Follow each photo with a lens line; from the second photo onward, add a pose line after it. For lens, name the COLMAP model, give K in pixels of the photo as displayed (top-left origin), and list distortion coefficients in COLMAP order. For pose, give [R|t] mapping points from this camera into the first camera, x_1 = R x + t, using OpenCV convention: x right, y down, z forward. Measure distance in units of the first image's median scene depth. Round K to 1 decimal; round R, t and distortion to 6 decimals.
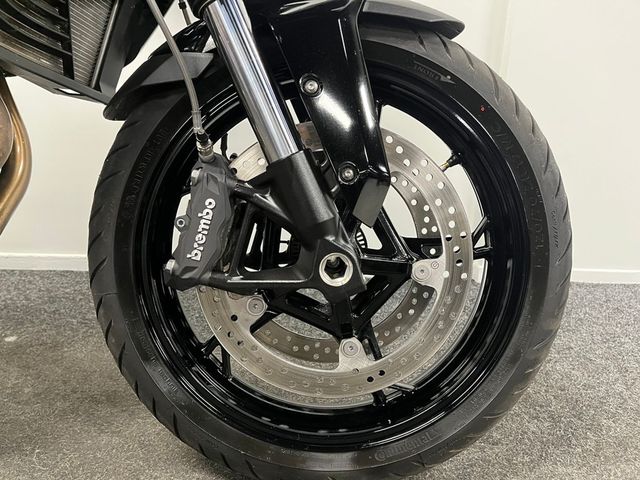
lens RADIAL K [[493.4, 0, 320.0], [0, 493.4, 240.0], [0, 0, 1]] dist [0.009914, 0.000656]
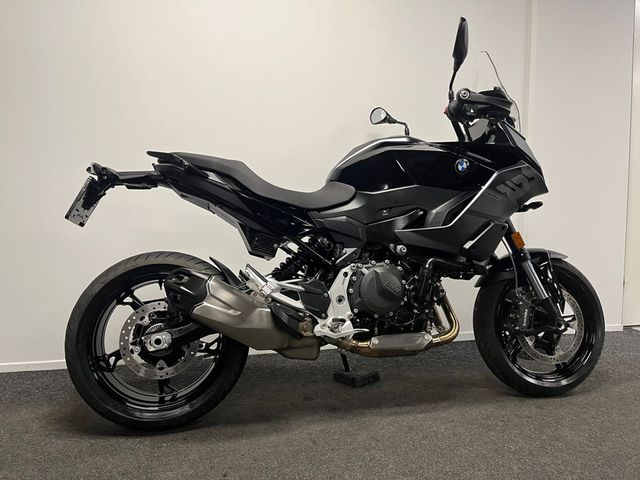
lens RADIAL K [[493.4, 0, 320.0], [0, 493.4, 240.0], [0, 0, 1]] dist [0.009914, 0.000656]
pose [[0.976426, -0.042359, 0.211653, -2.363670], [0.081587, 0.980239, -0.180208, -0.048361], [-0.199838, 0.193228, 0.960587, -2.275547]]
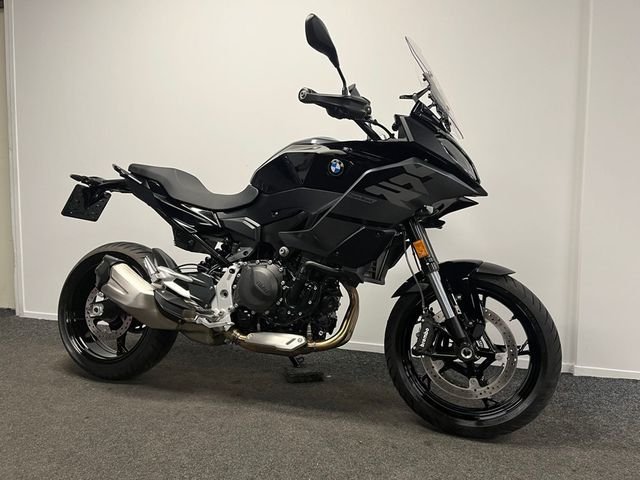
lens RADIAL K [[493.4, 0, 320.0], [0, 493.4, 240.0], [0, 0, 1]] dist [0.009914, 0.000656]
pose [[0.943080, -0.000143, -0.332565, 0.186196], [-0.063601, 0.981465, -0.180781, -0.019206], [0.326427, 0.191642, 0.925591, -2.247210]]
